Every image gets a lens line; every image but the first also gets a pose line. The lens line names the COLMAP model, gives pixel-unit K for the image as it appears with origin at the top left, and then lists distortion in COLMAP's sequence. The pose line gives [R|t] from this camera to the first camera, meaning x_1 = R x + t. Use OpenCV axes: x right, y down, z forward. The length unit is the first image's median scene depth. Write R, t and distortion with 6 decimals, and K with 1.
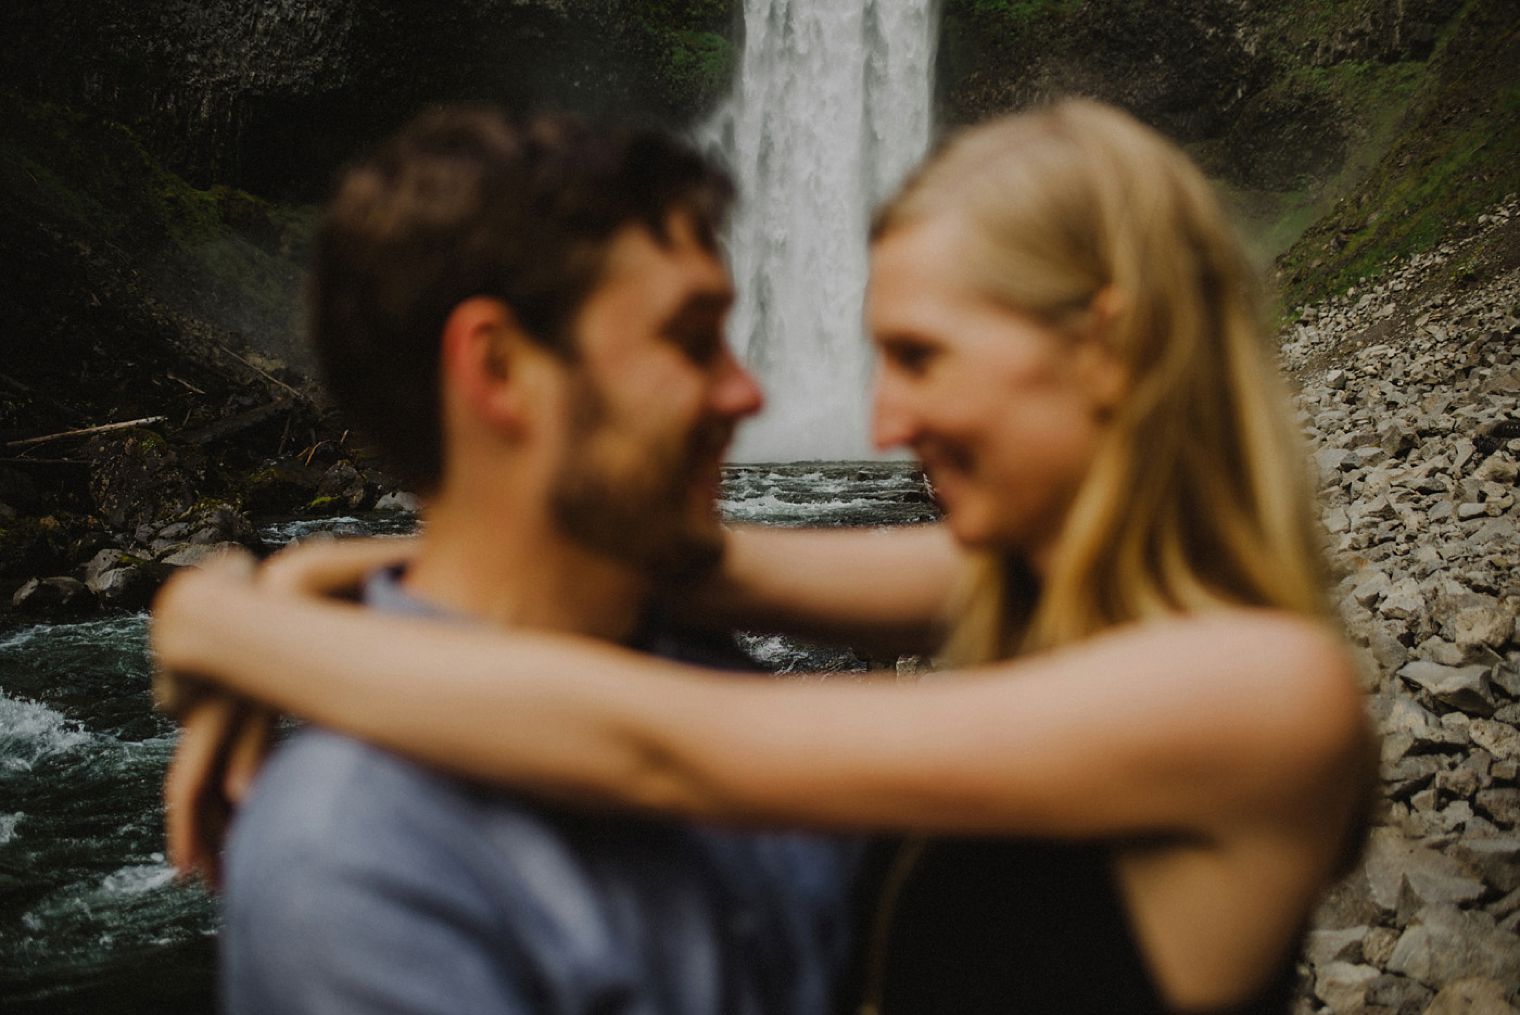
lens RADIAL K [[1603.2, 0, 758.9], [0, 1603.2, 515.0], [0, 0, 1]] dist [-0.040870, 0.000000]
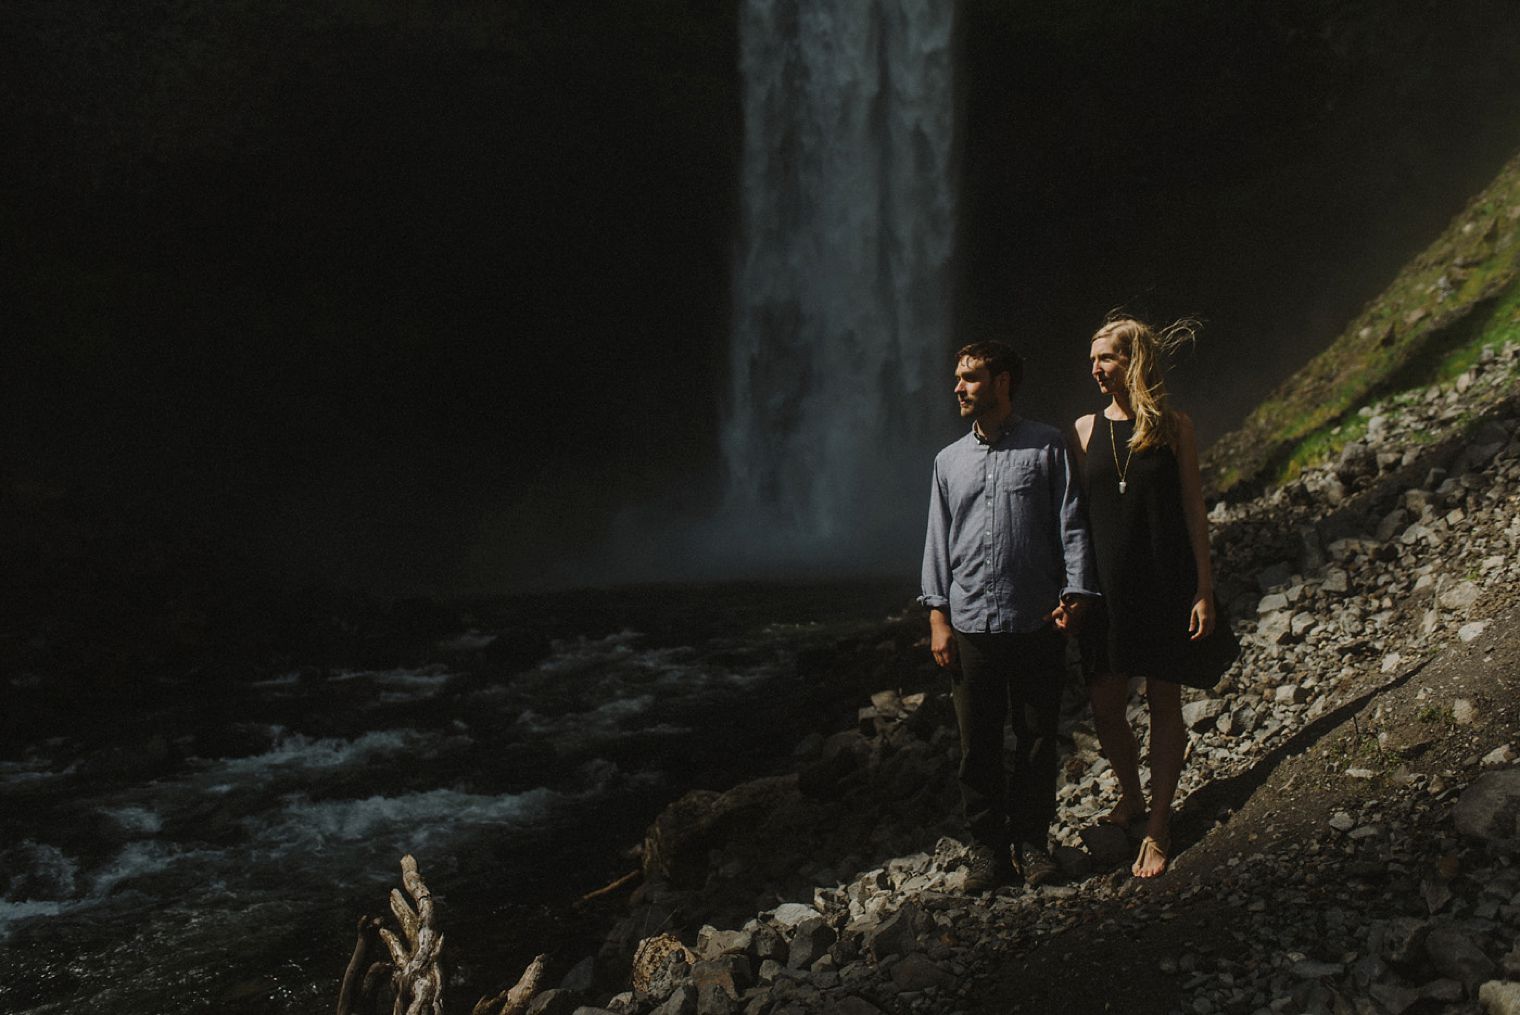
lens RADIAL K [[1603.2, 0, 768.4], [0, 1603.2, 502.5], [0, 0, 1]] dist [-0.040870, 0.000000]
pose [[0.997120, -0.025670, -0.071362, 0.068912], [0.022386, 0.998670, -0.046438, -0.030387], [0.072459, 0.044707, 0.996369, 0.178730]]
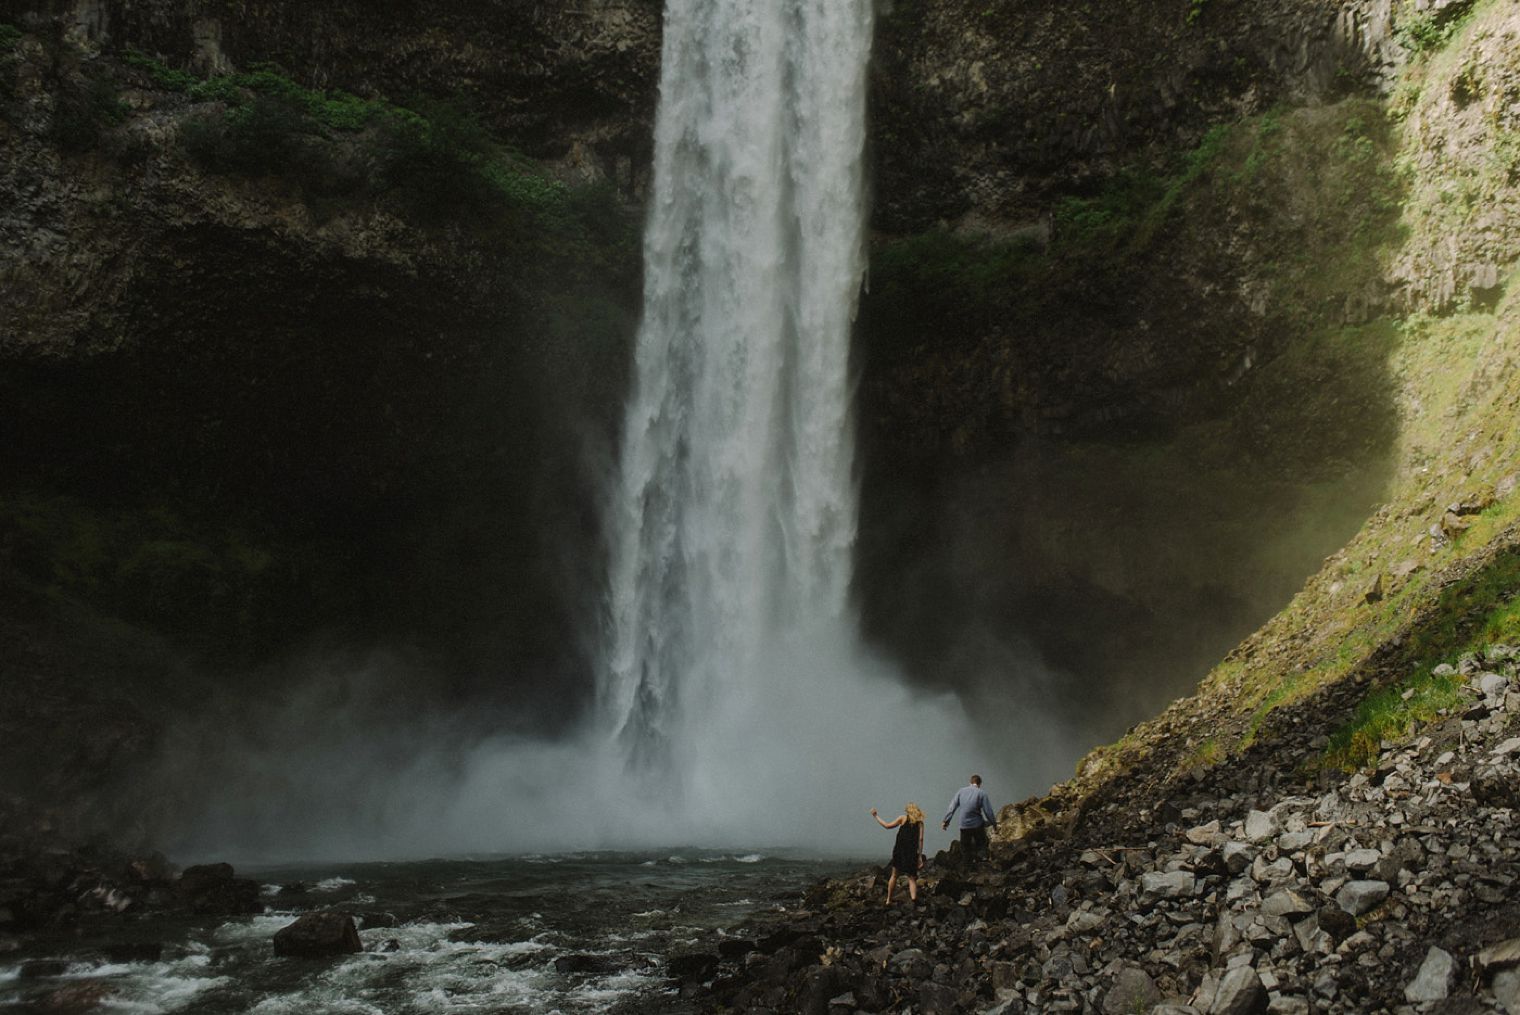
lens RADIAL K [[1603.2, 0, 758.6], [0, 1603.2, 518.4], [0, 0, 1]] dist [-0.040870, 0.000000]
pose [[0.999967, 0.006019, -0.005383, 0.065696], [-0.006951, 0.980868, -0.194551, -0.034459], [0.004109, 0.194582, 0.980878, 0.243382]]
